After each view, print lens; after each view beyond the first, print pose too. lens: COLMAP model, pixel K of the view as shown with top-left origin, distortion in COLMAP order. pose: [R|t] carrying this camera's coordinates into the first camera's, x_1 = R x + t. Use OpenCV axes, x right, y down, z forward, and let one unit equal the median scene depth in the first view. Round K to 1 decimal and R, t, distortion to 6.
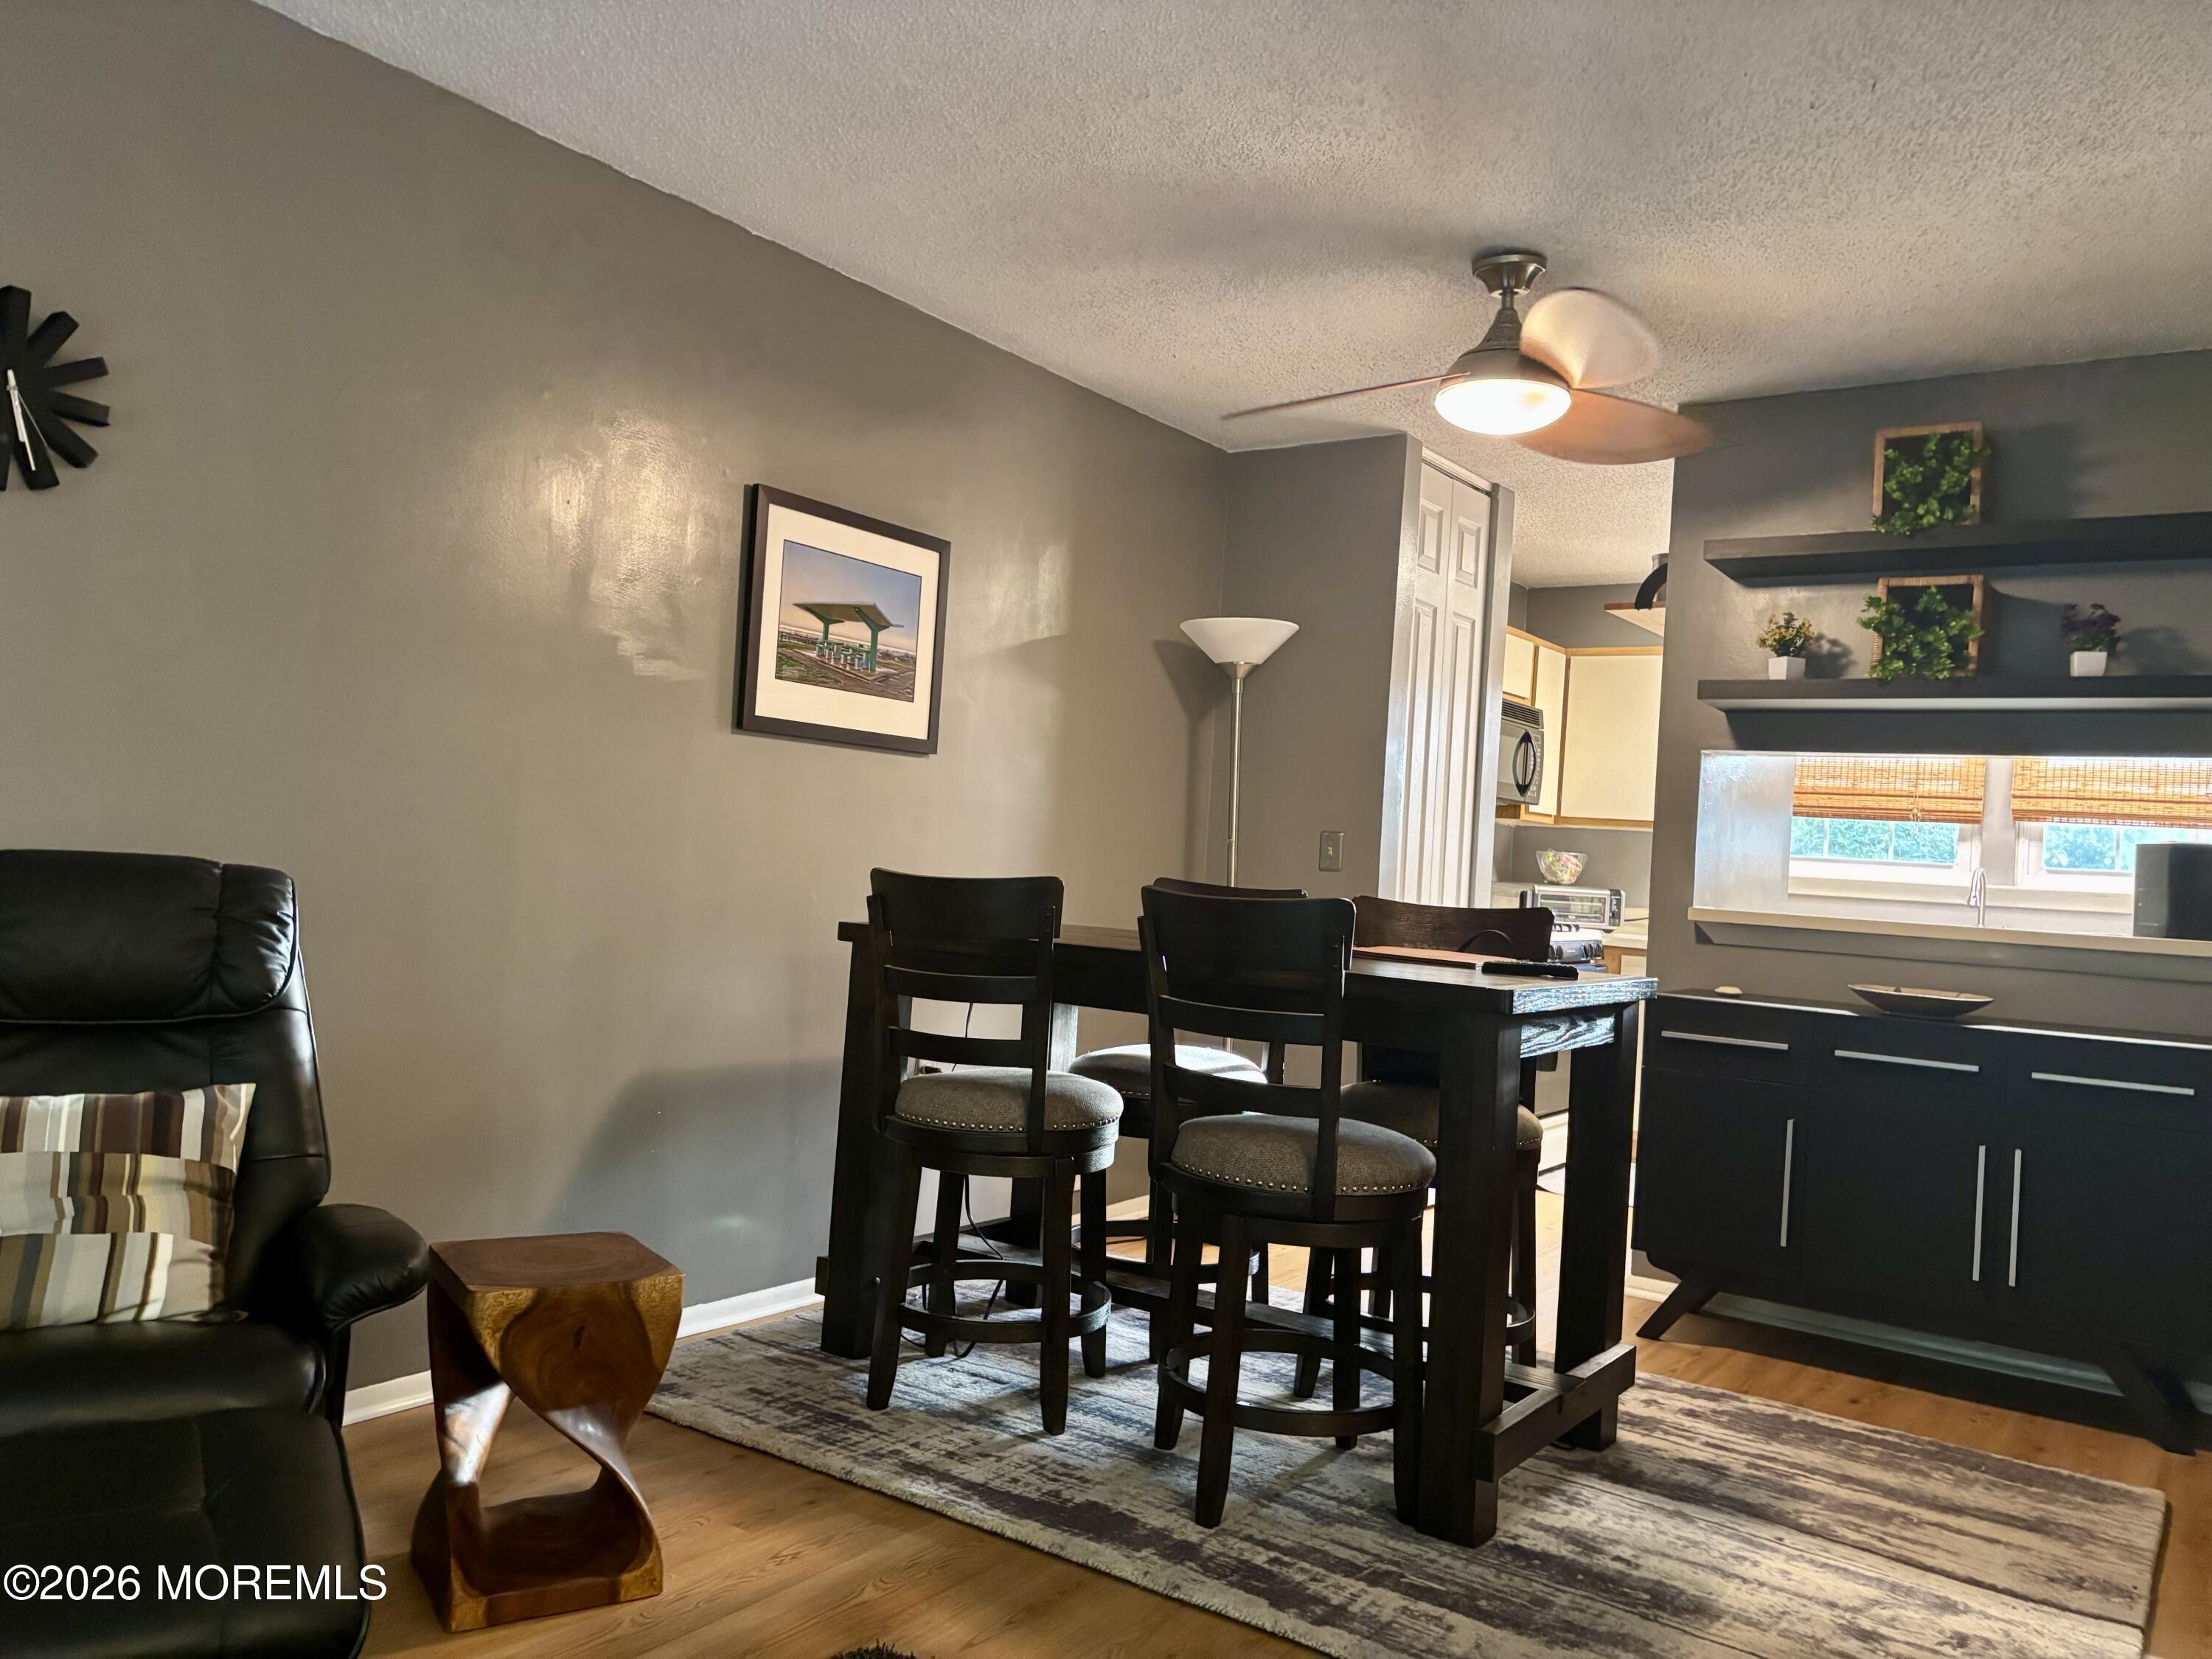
lens RADIAL K [[1685.5, 0, 1106.0], [0, 1685.5, 829.5], [0, 0, 1]] dist [0.015661, 0.042642]
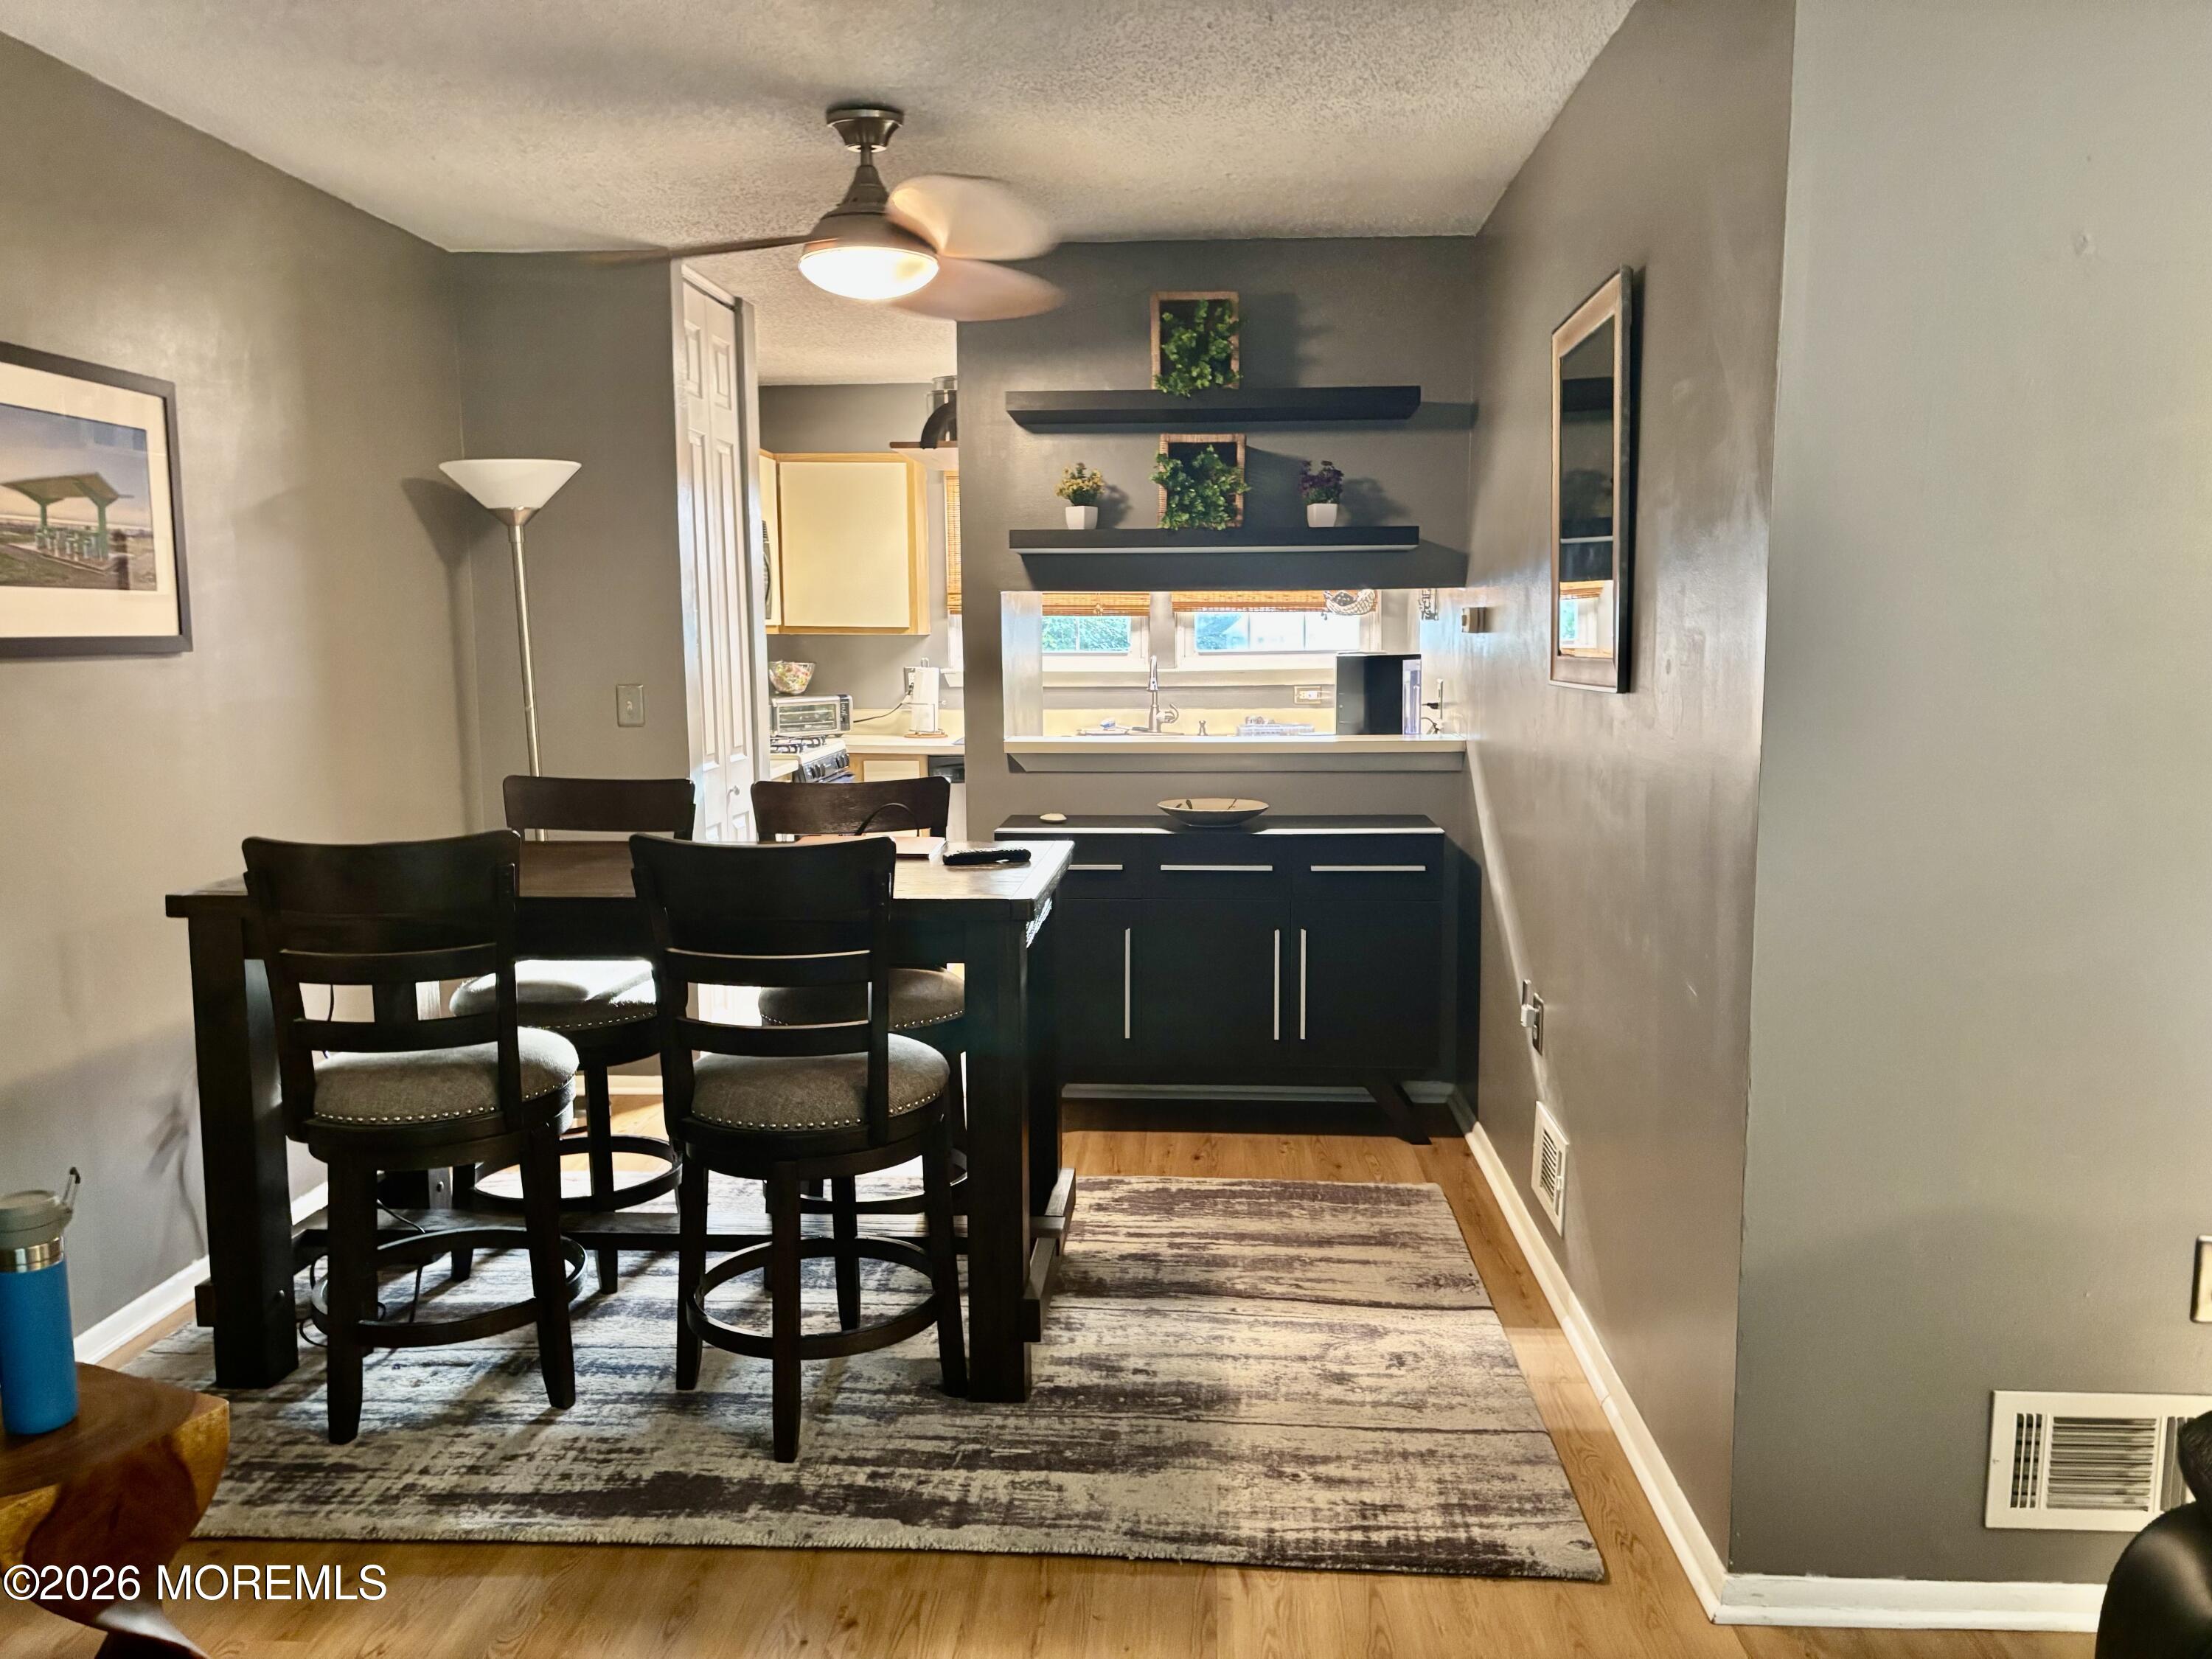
lens RADIAL K [[1683.9, 0, 1108.6], [0, 1683.9, 839.3], [0, 0, 1]] dist [0.036417, 0.003307]
pose [[0.851645, -0.130633, 0.507578, -0.211610], [0.048892, 0.984019, 0.171218, -0.102468], [-0.521833, -0.121000, 0.844422, 0.078703]]
